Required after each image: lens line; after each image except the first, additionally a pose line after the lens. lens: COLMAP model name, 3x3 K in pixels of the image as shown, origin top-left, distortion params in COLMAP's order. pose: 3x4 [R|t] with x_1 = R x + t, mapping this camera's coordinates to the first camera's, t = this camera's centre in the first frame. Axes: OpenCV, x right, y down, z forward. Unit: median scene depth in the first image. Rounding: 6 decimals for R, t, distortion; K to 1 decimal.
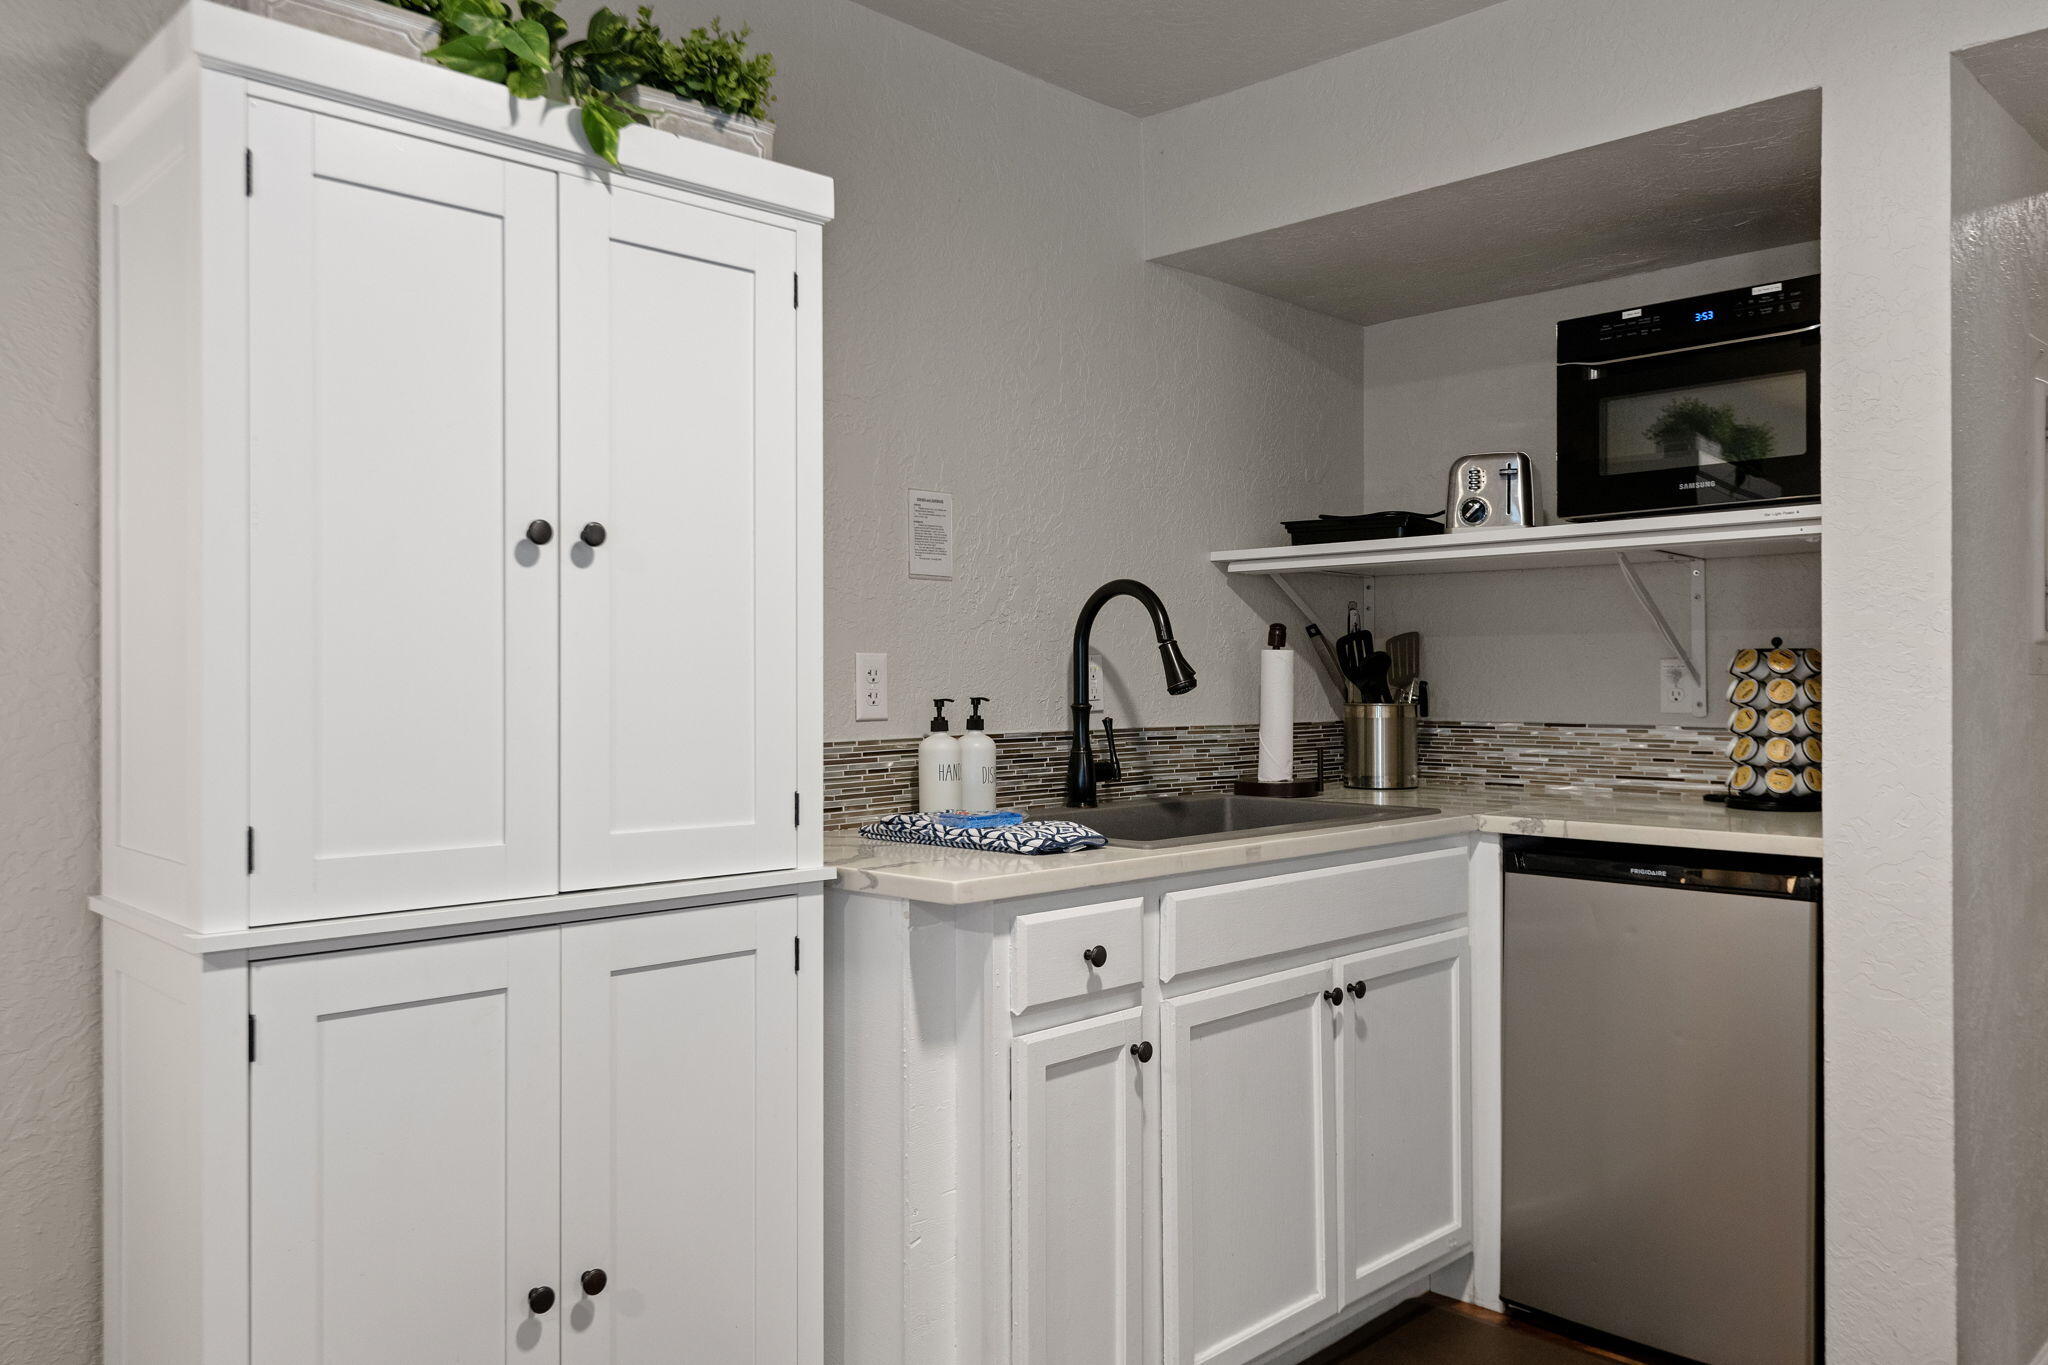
lens RADIAL K [[1273.4, 0, 1015.4], [0, 1273.4, 689.6], [0, 0, 1]] dist [0.026190, -0.014619]
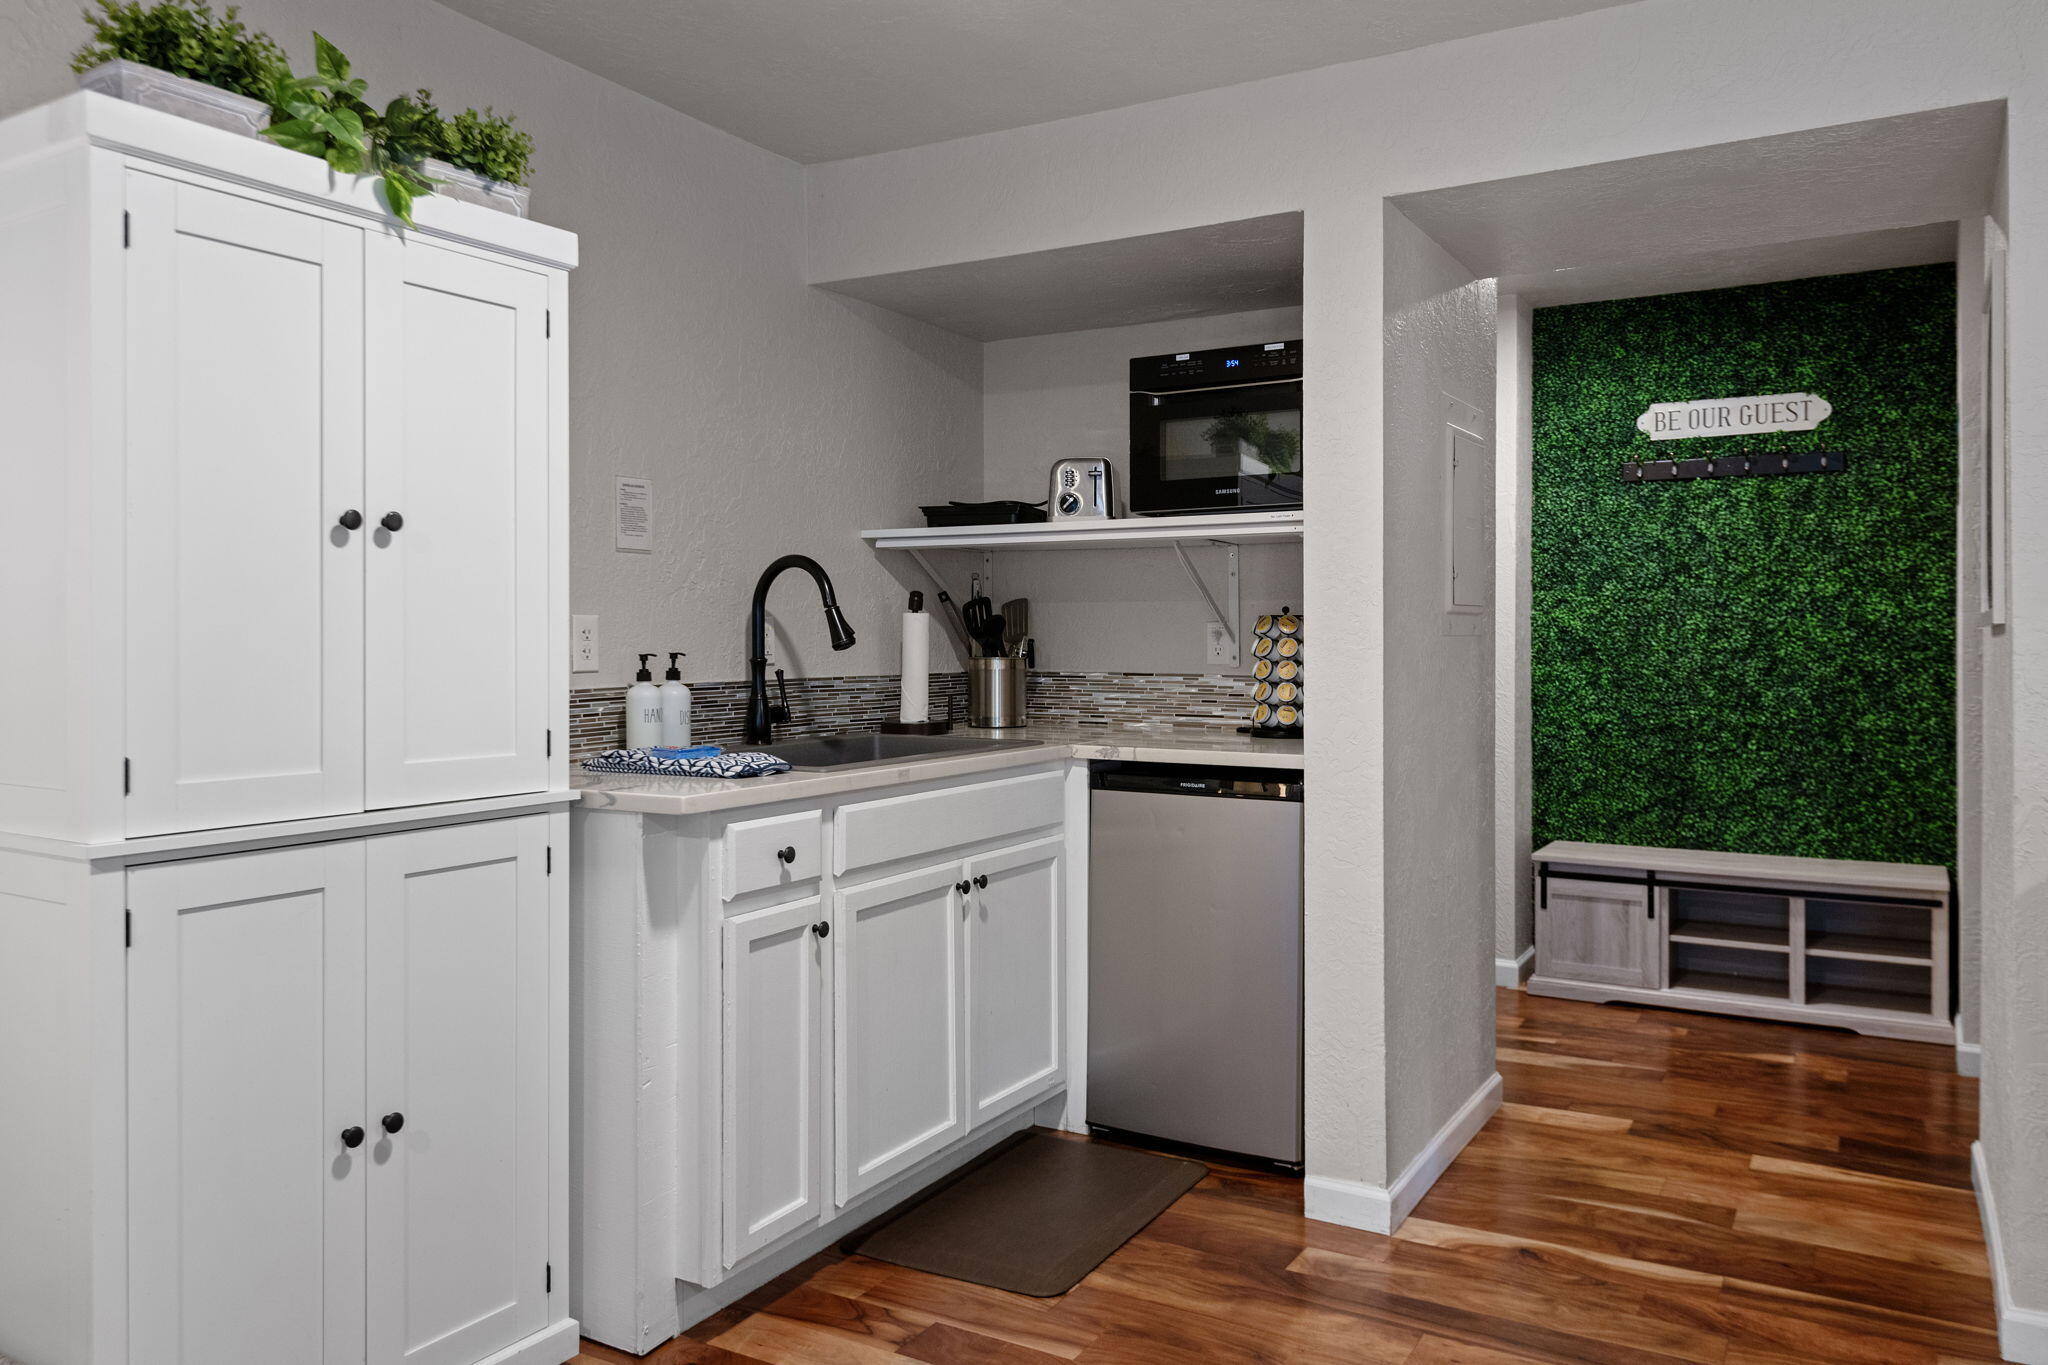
lens RADIAL K [[1386.0, 0, 1009.3], [0, 1386.0, 648.1], [0, 0, 1]] dist [0.007706, -0.004242]
pose [[0.957184, 0.000059, 0.289479, -0.108156], [-0.000854, 0.999996, 0.002622, -0.001896], [-0.289478, -0.002758, 0.957181, -0.338898]]
